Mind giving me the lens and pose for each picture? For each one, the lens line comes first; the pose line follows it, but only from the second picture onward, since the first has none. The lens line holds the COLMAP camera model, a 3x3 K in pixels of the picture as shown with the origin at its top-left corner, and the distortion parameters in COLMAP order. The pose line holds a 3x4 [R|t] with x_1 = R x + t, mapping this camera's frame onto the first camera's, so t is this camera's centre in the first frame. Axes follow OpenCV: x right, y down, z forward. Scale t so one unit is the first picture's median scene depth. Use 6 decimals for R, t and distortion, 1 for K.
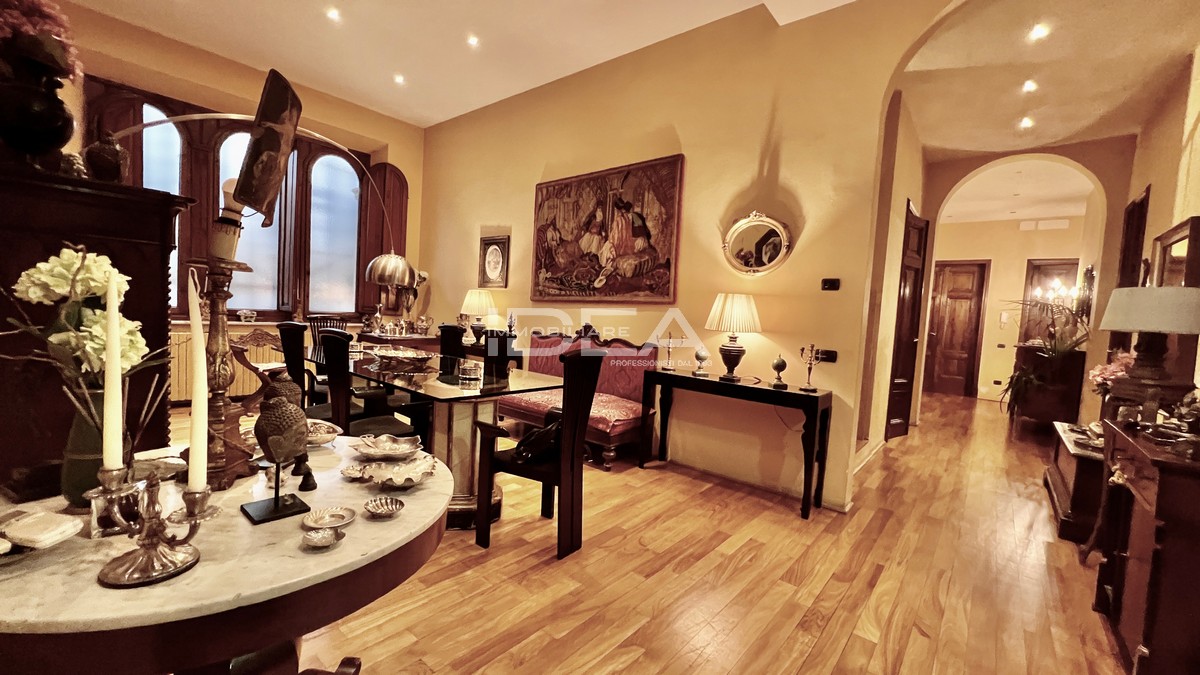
lens RADIAL K [[478.1, 0, 586.7], [0, 478.1, 341.7], [0, 0, 1]] dist [-0.004153, 0.000805]
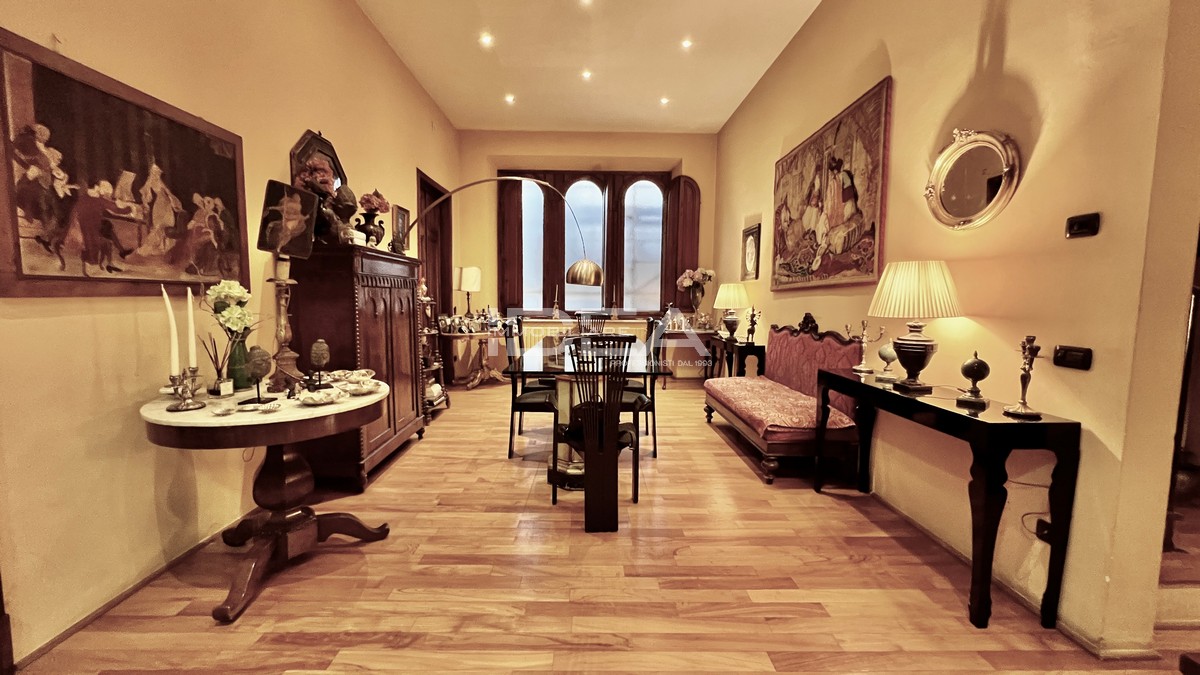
lens RADIAL K [[478.1, 0, 599.6], [0, 478.1, 341.7], [0, 0, 1]] dist [-0.004153, 0.000805]
pose [[0.660295, 0.017300, -0.750807, 0.450842], [-0.019641, 0.999790, 0.005764, 0.015573], [0.750749, 0.010940, 0.660497, 0.188698]]
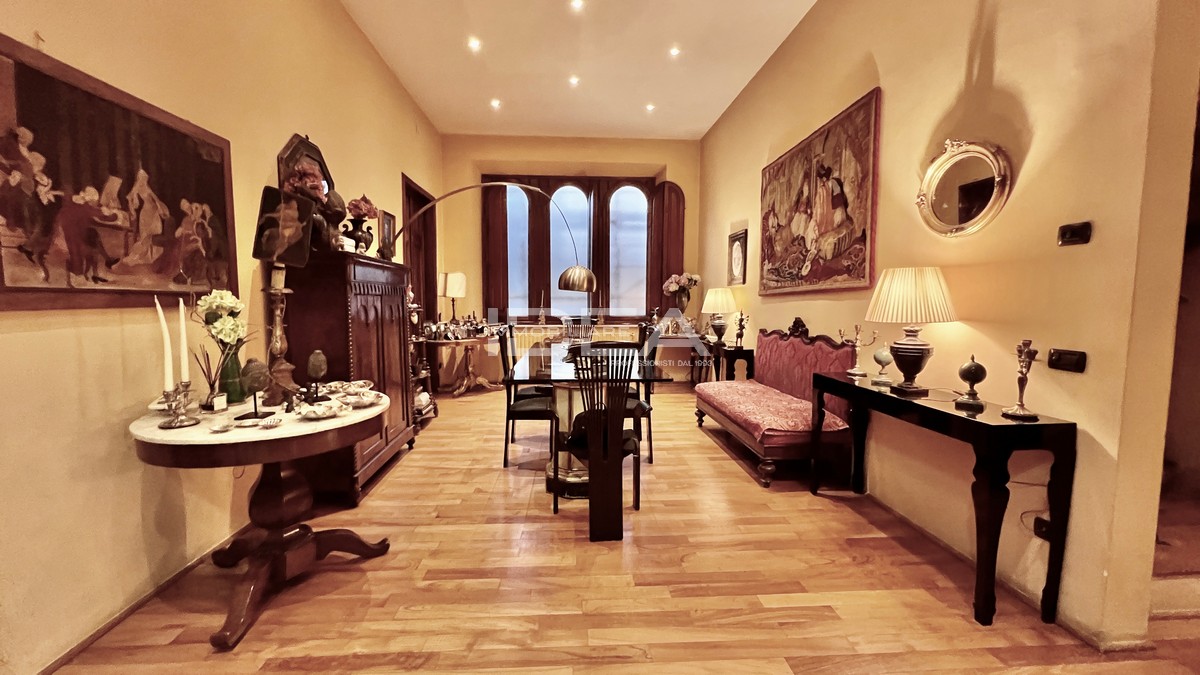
lens RADIAL K [[478.1, 0, 598.7], [0, 478.1, 341.2], [0, 0, 1]] dist [-0.004153, 0.000805]
pose [[0.694224, 0.003477, -0.719750, 0.425759], [-0.009071, 0.999951, -0.003918, 0.011435], [0.719702, 0.009249, 0.694222, 0.165807]]
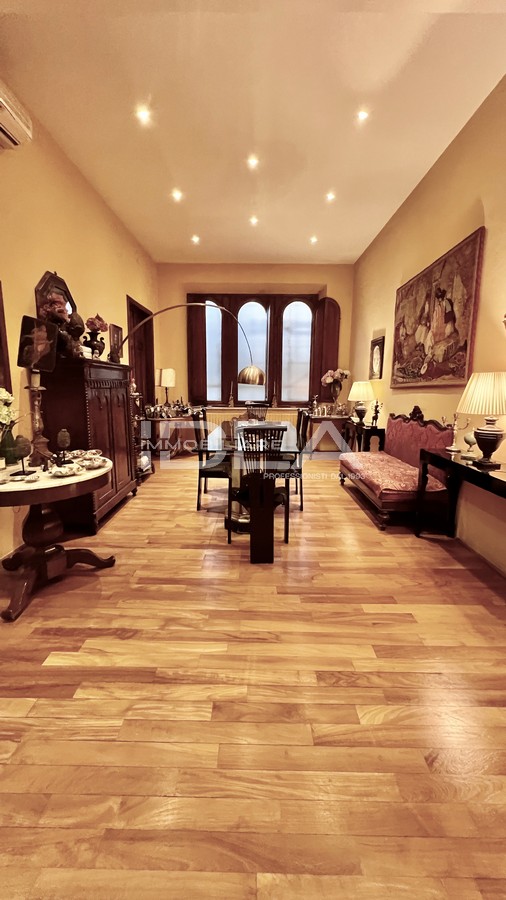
lens RADIAL K [[358.6, 0, 256.6], [0, 358.6, 446.8], [0, 0, 1]] dist [-0.004153, 0.000805]
pose [[0.642368, 0.075374, -0.762681, 0.476750], [-0.021149, 0.996516, 0.080671, -0.003467], [0.766104, -0.035691, 0.641724, 0.175268]]
